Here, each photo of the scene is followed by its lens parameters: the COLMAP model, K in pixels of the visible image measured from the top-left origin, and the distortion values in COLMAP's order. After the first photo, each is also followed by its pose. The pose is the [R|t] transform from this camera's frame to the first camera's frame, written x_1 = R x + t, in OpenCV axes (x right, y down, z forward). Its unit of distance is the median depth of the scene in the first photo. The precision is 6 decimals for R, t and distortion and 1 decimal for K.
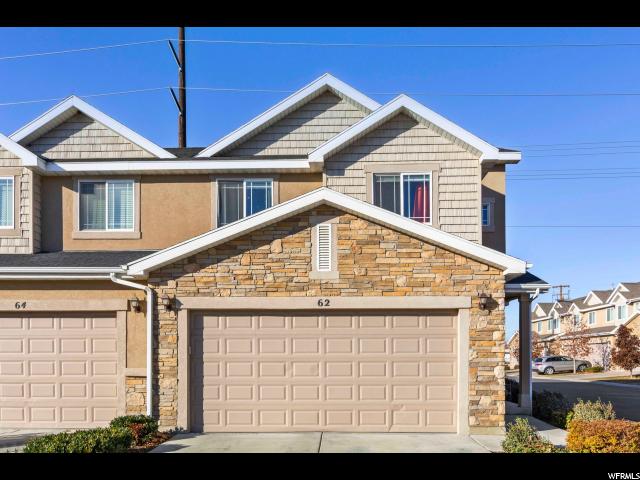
lens RADIAL K [[496.6, 0, 320.0], [0, 496.6, 240.0], [0, 0, 1]] dist [0.000082, -0.001329]
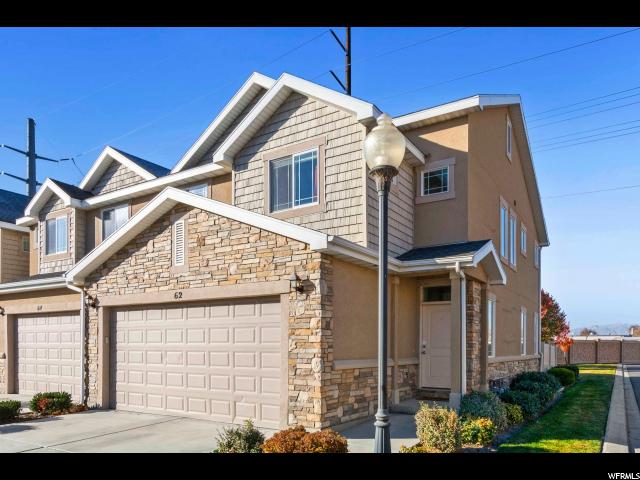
lens RADIAL K [[457.0, 0, 320.0], [0, 457.0, 240.0], [0, 0, 1]] dist [-0.005380, -0.002005]
pose [[0.858550, -0.112226, -0.500297, 0.756126], [0.114423, 0.993081, -0.026408, 0.068821], [0.499799, -0.034573, 0.865451, 0.309558]]
